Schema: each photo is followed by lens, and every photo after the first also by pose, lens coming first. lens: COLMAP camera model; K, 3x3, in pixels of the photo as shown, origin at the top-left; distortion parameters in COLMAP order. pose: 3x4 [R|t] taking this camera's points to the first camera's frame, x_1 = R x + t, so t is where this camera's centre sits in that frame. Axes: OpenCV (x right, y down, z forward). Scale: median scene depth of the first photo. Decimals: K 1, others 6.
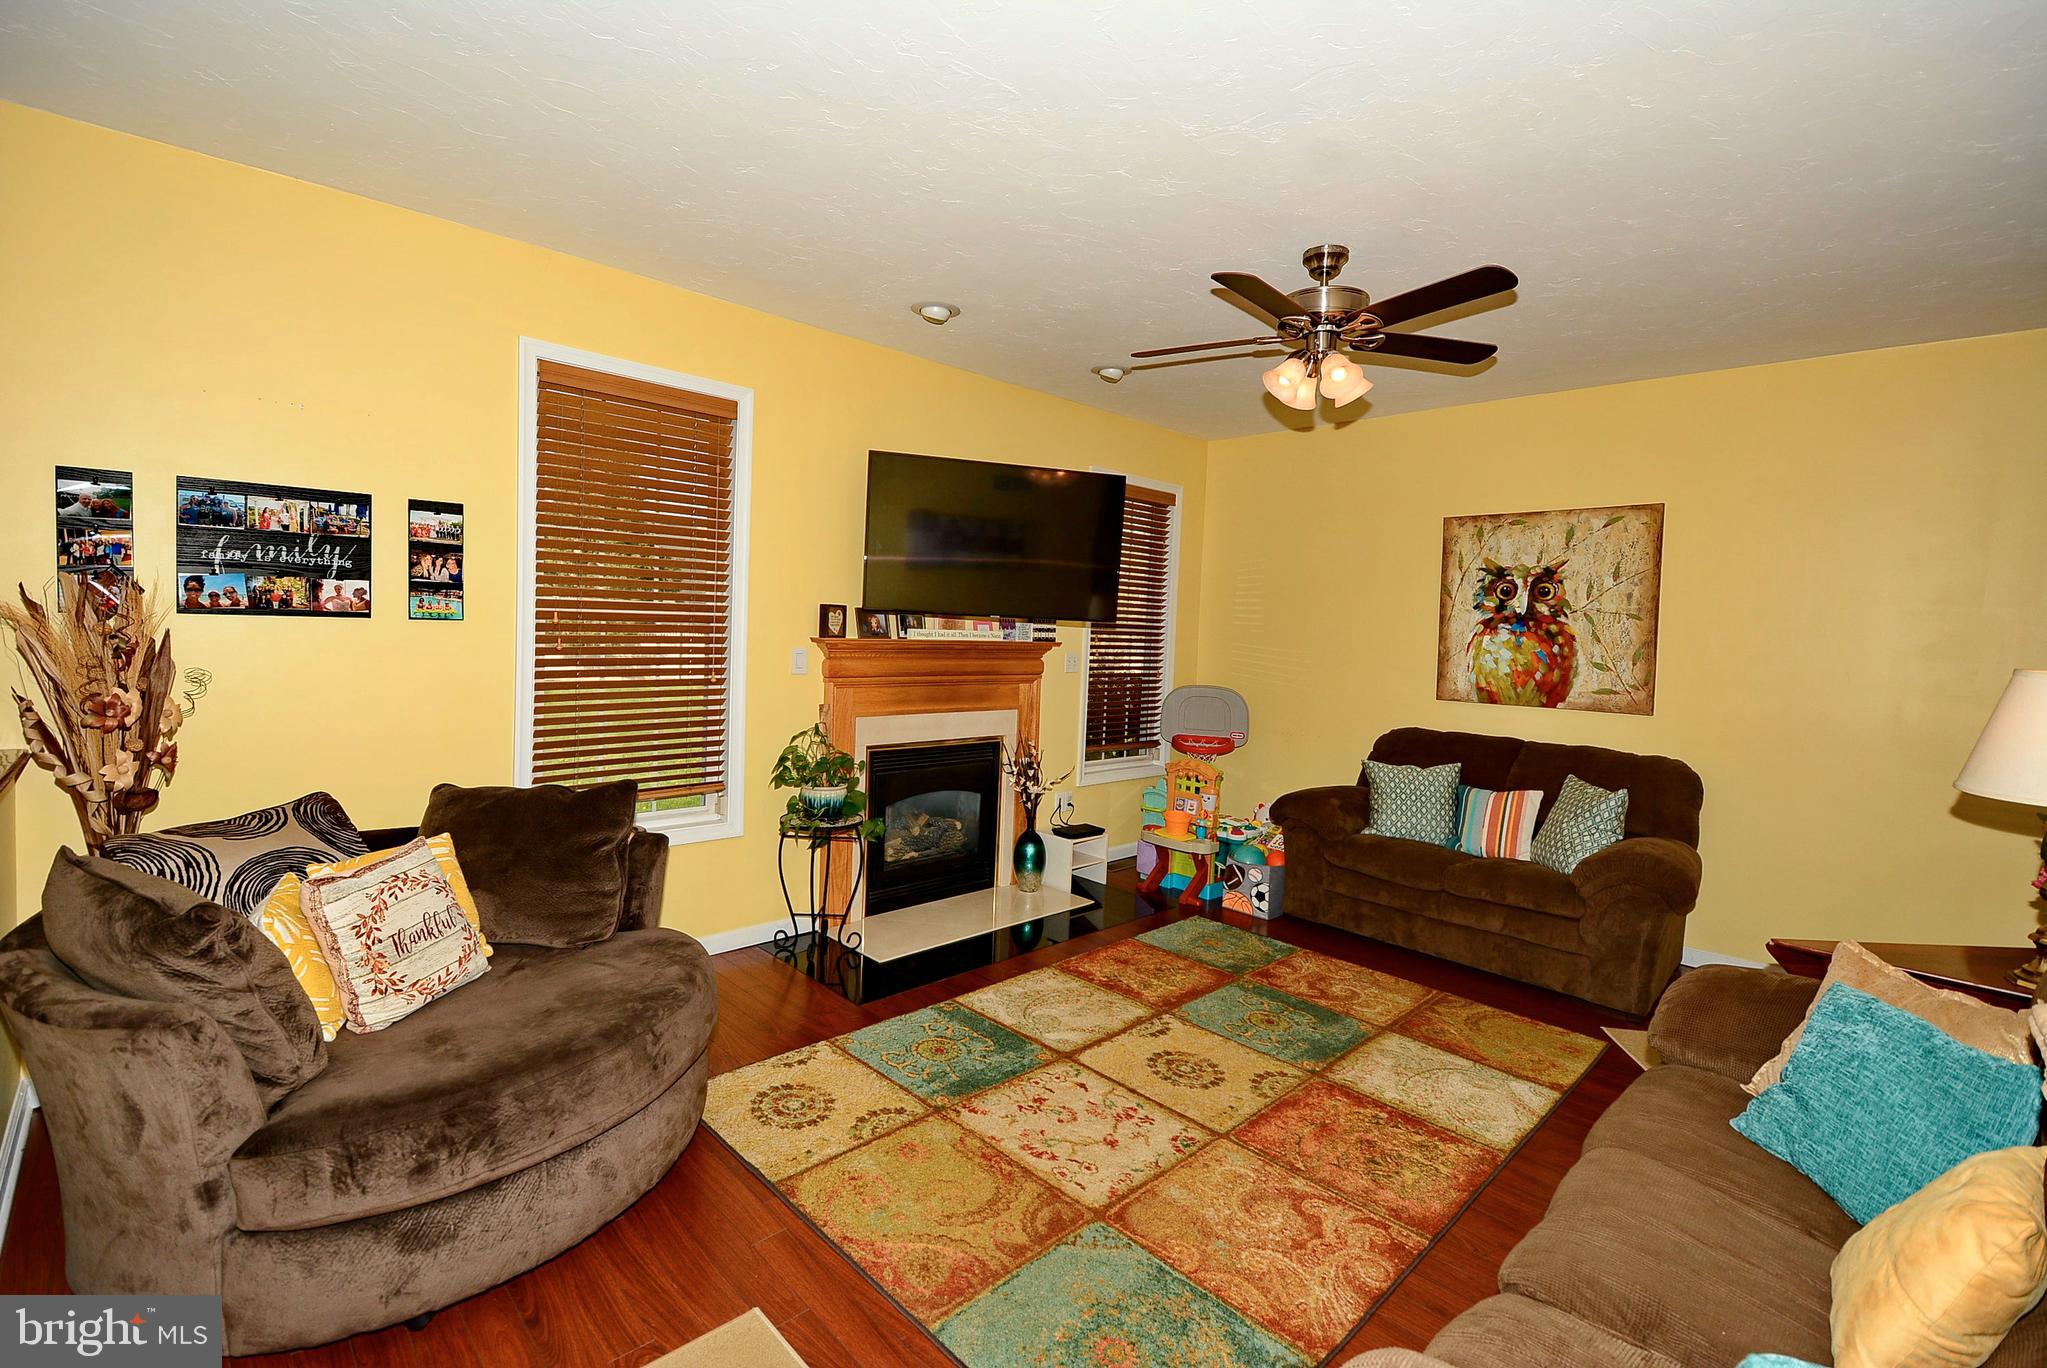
lens RADIAL K [[903.3, 0, 1025.2], [0, 903.3, 670.0], [0, 0, 1]] dist [0.011204, -0.020058]
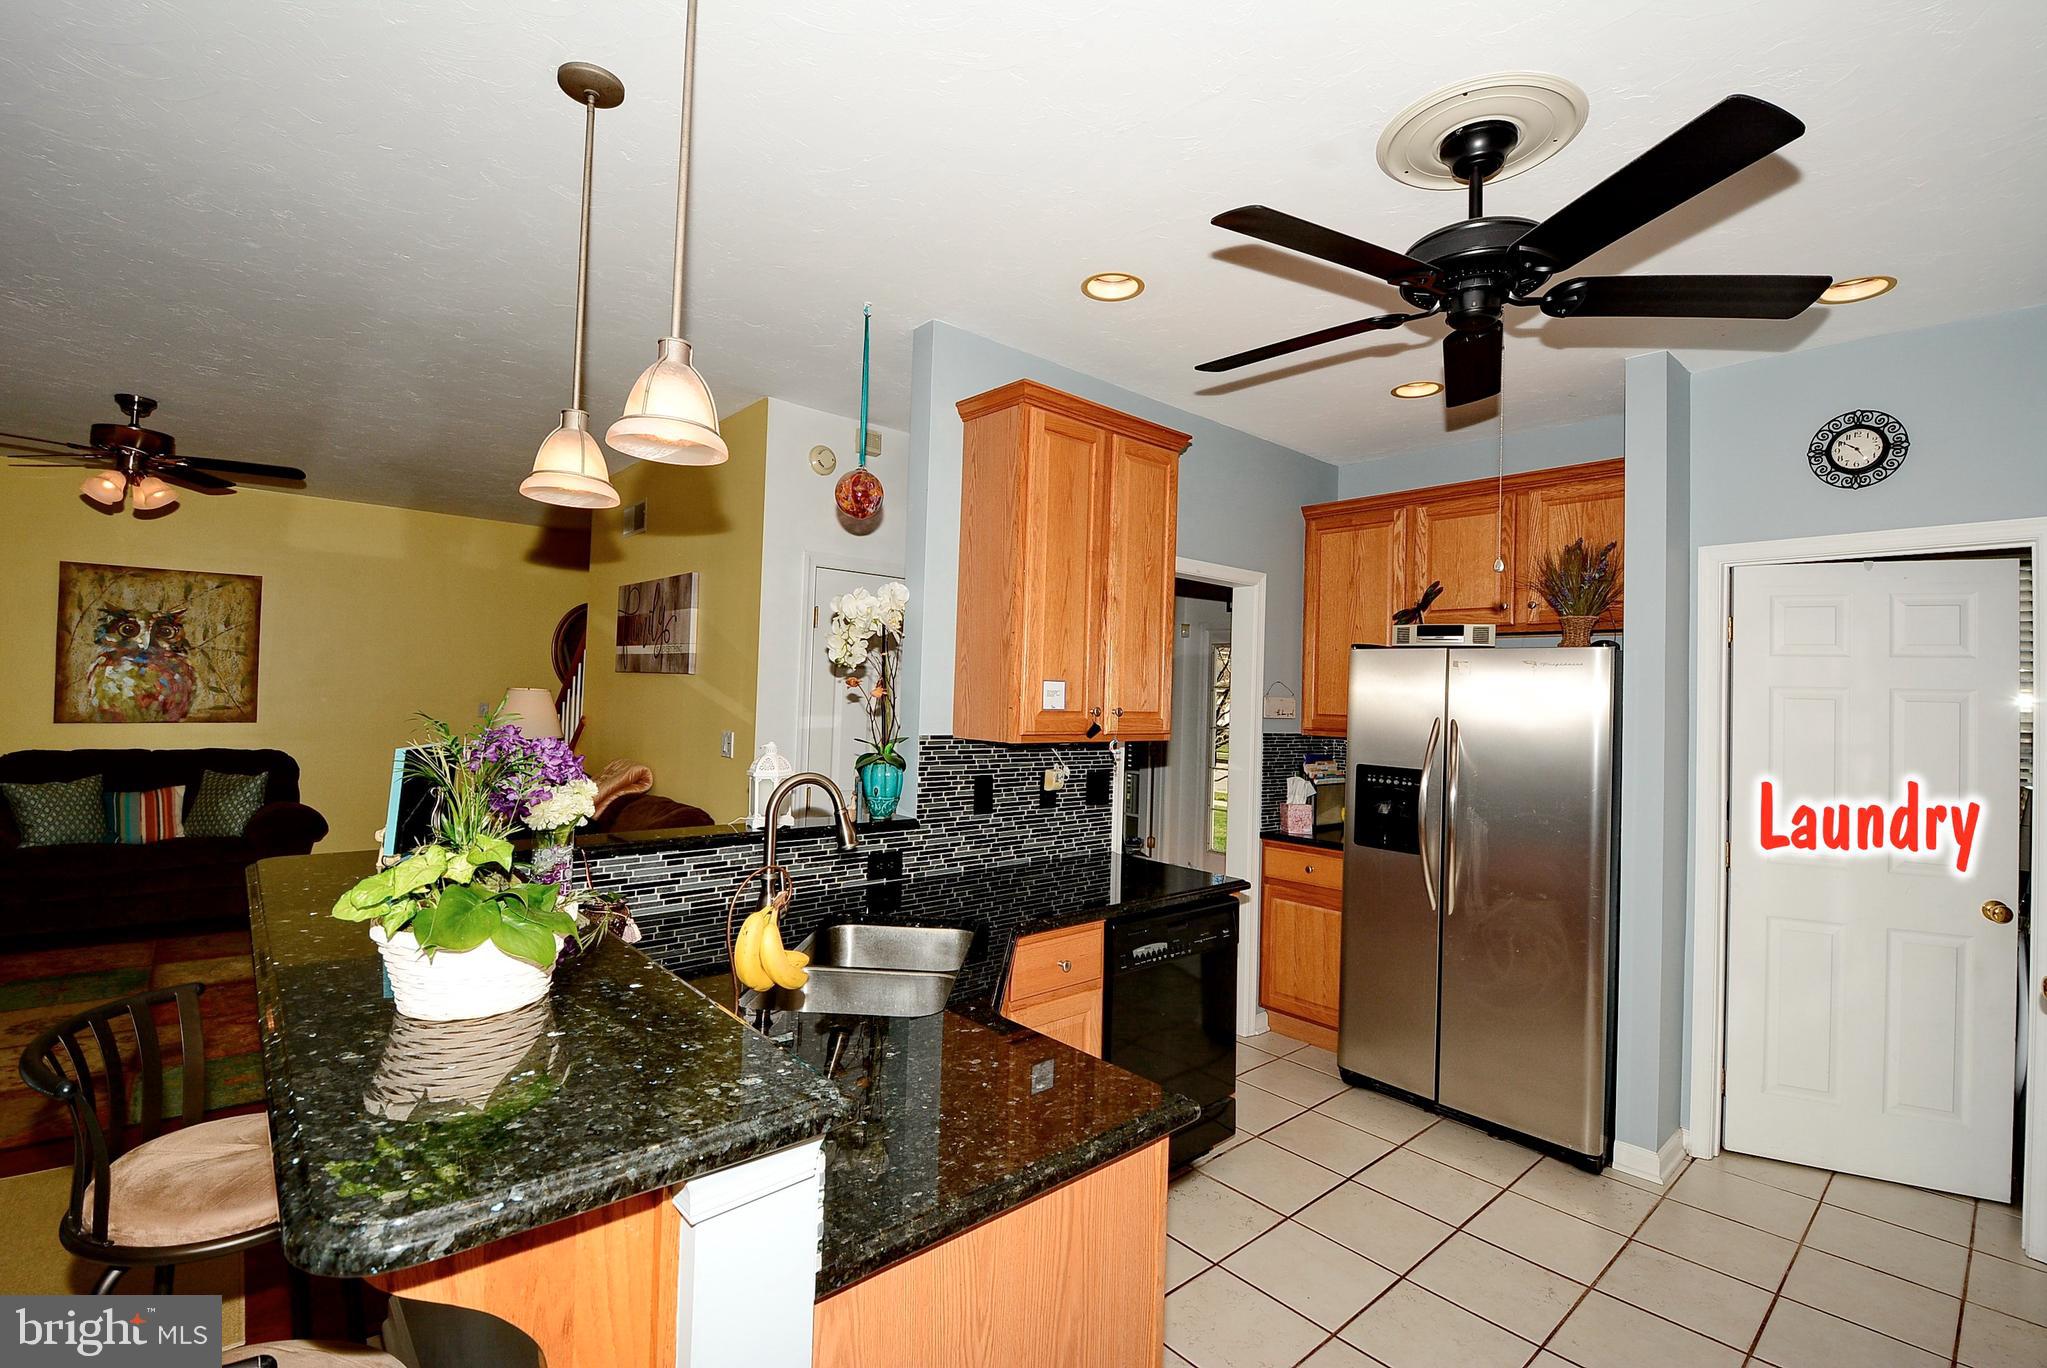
lens RADIAL K [[903.3, 0, 1025.2], [0, 903.3, 670.0], [0, 0, 1]] dist [0.011204, -0.020058]
pose [[0.040525, -0.011832, 0.999108, -0.686129], [0.018945, 0.999759, 0.011071, -0.025652], [-0.998999, 0.018480, 0.040740, -0.282088]]
